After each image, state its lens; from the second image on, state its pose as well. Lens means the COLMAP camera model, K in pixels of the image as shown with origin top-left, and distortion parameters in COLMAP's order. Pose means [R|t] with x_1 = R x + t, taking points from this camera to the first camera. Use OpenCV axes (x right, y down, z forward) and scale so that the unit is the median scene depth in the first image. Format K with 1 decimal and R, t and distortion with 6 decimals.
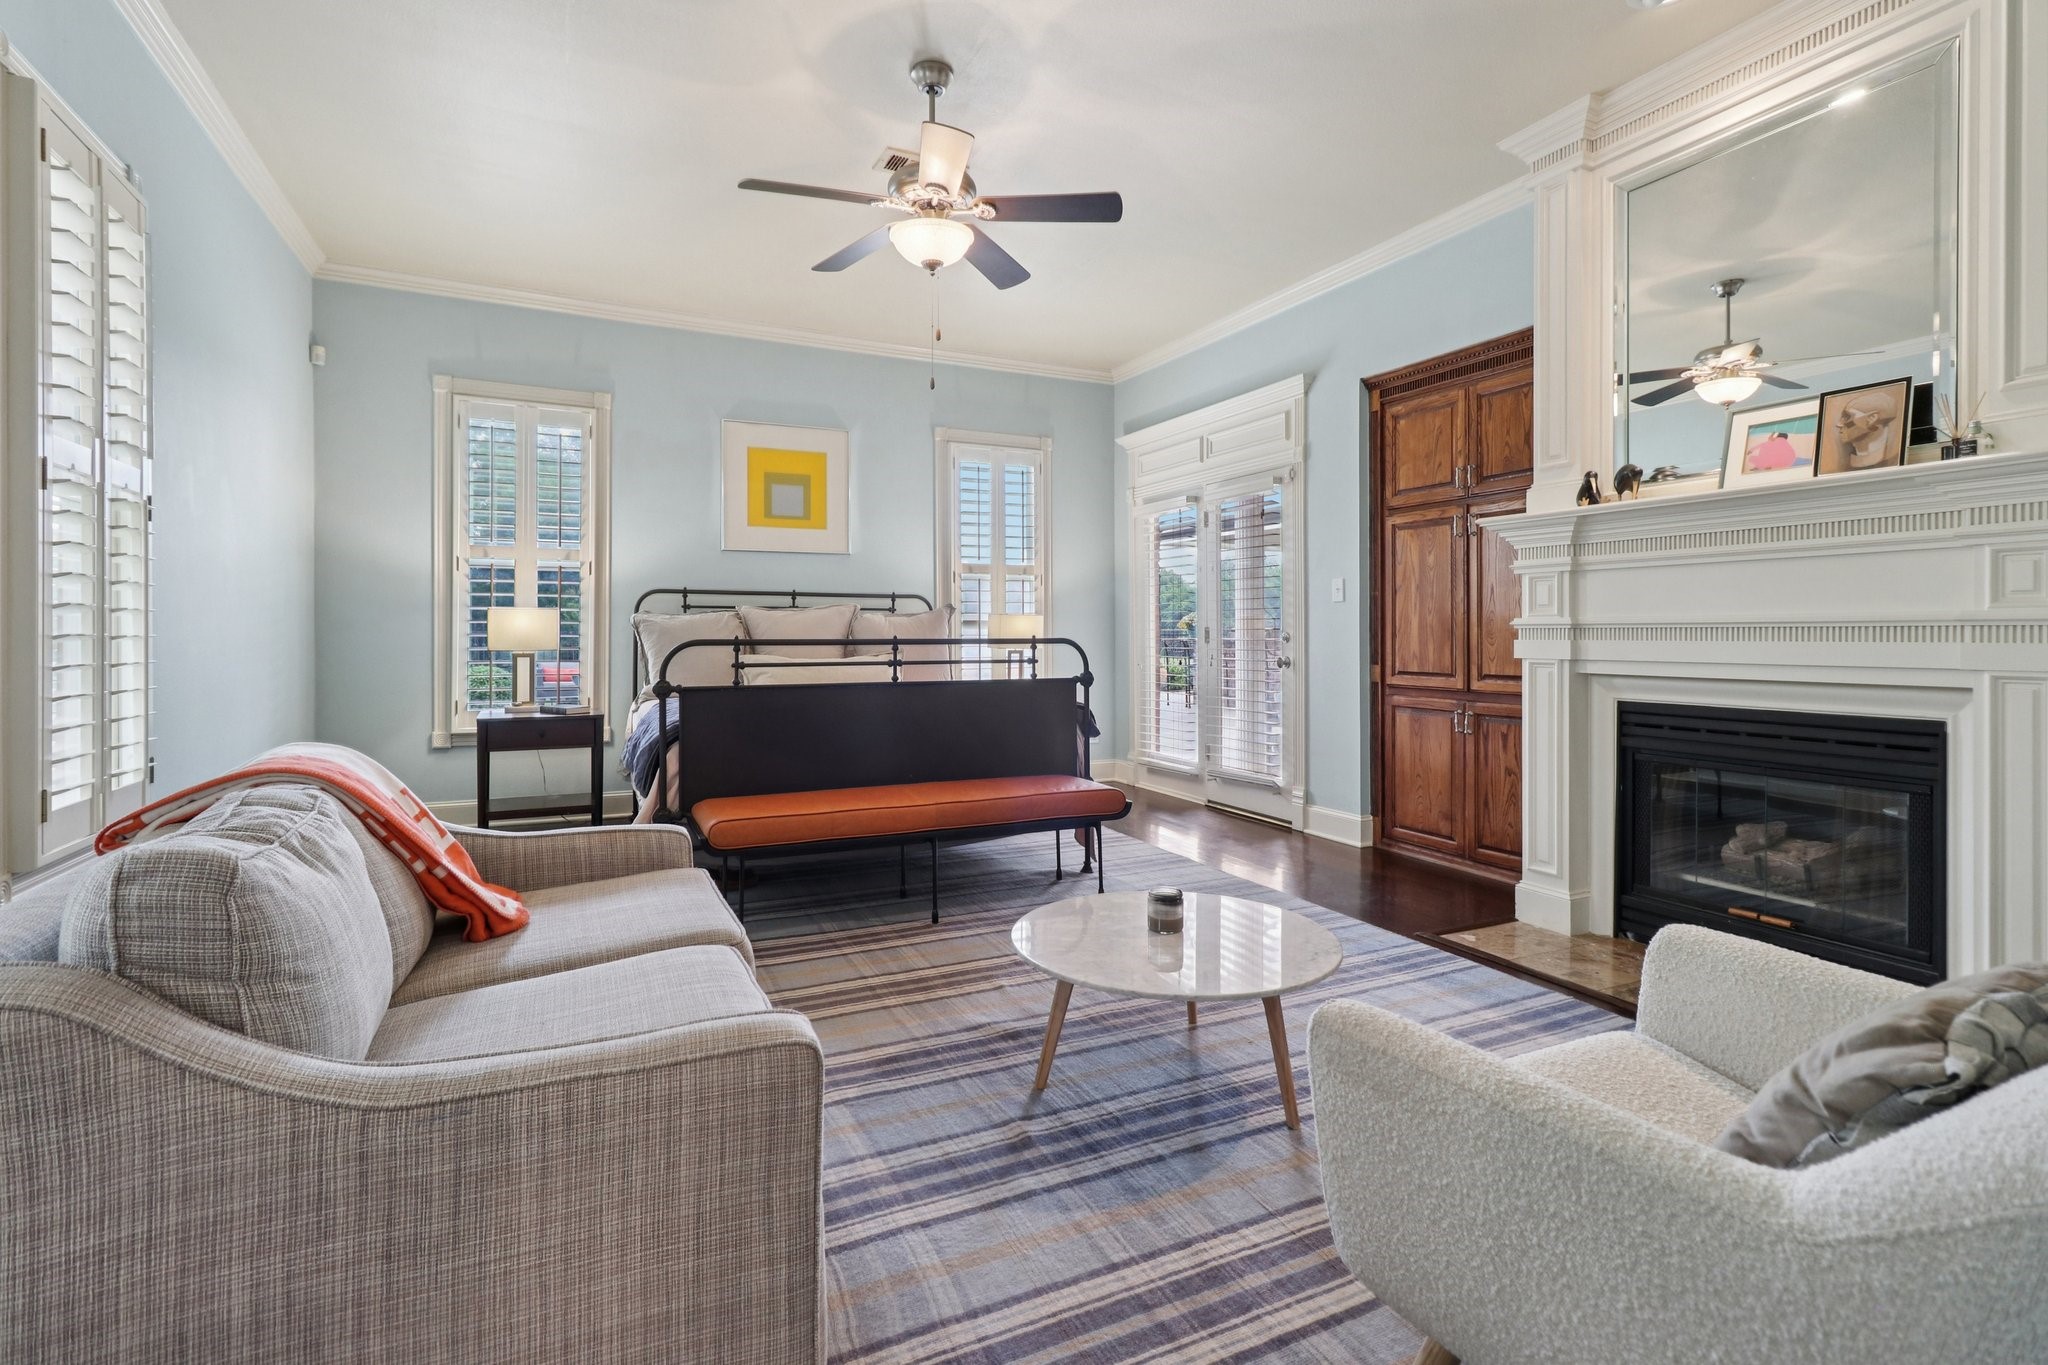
lens RADIAL K [[962.9, 0, 1020.6], [0, 962.9, 629.5], [0, 0, 1]] dist [0.010070, 0.000481]
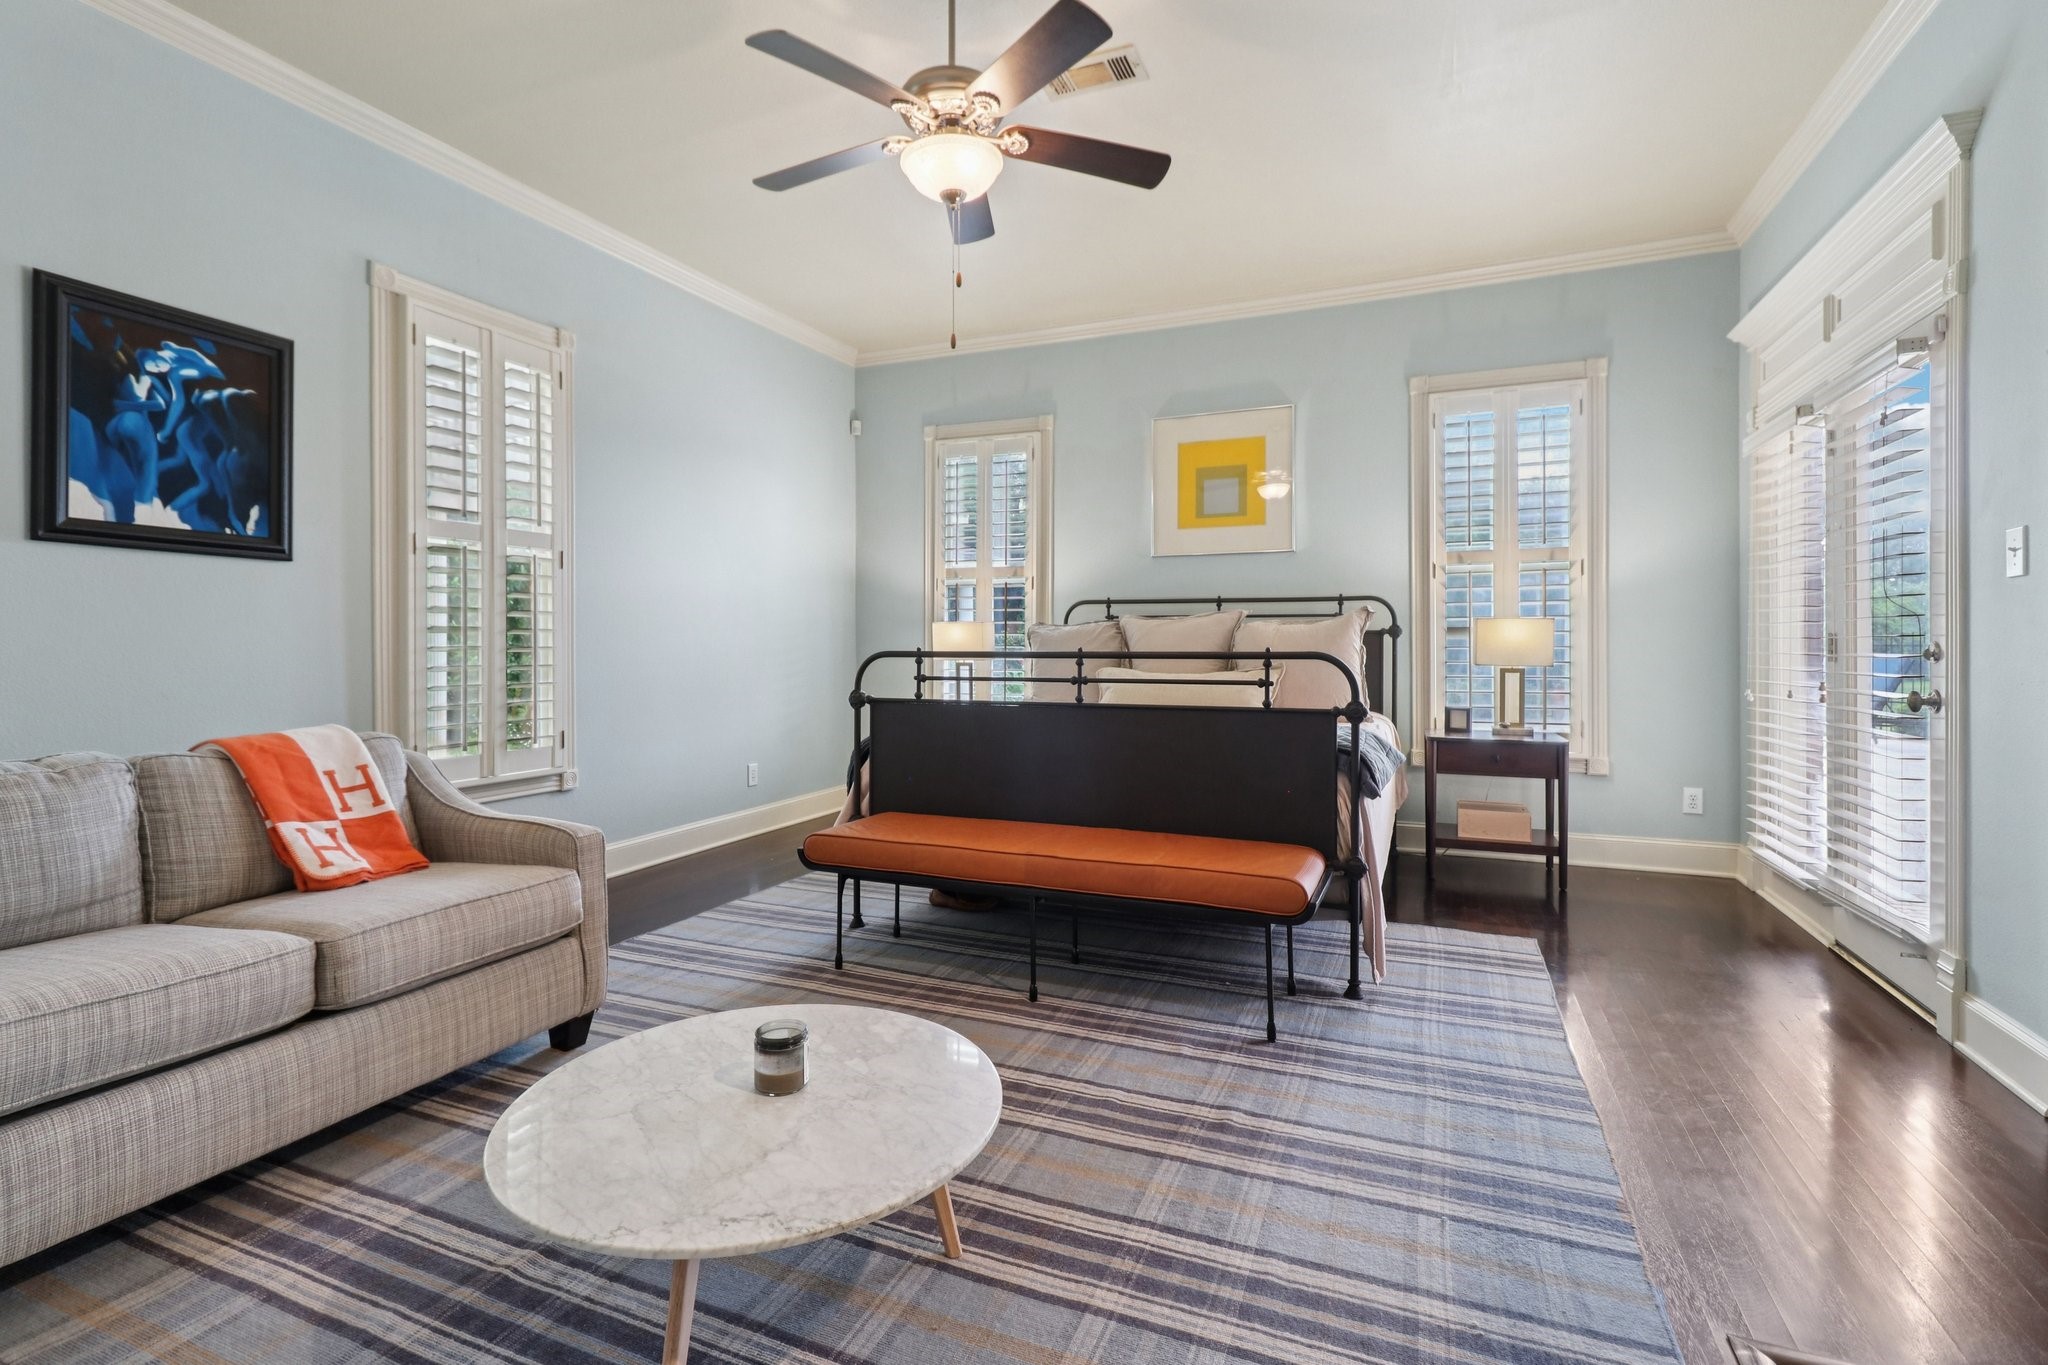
lens RADIAL K [[958.6, 0, 1017.5], [0, 958.6, 647.2], [0, 0, 1]] dist [0.010999, 0.000210]
pose [[0.659635, 0.001343, -0.751585, 0.351119], [0.002612, 0.999988, 0.004079, 0.002083], [0.751582, -0.004653, 0.659623, 0.314053]]
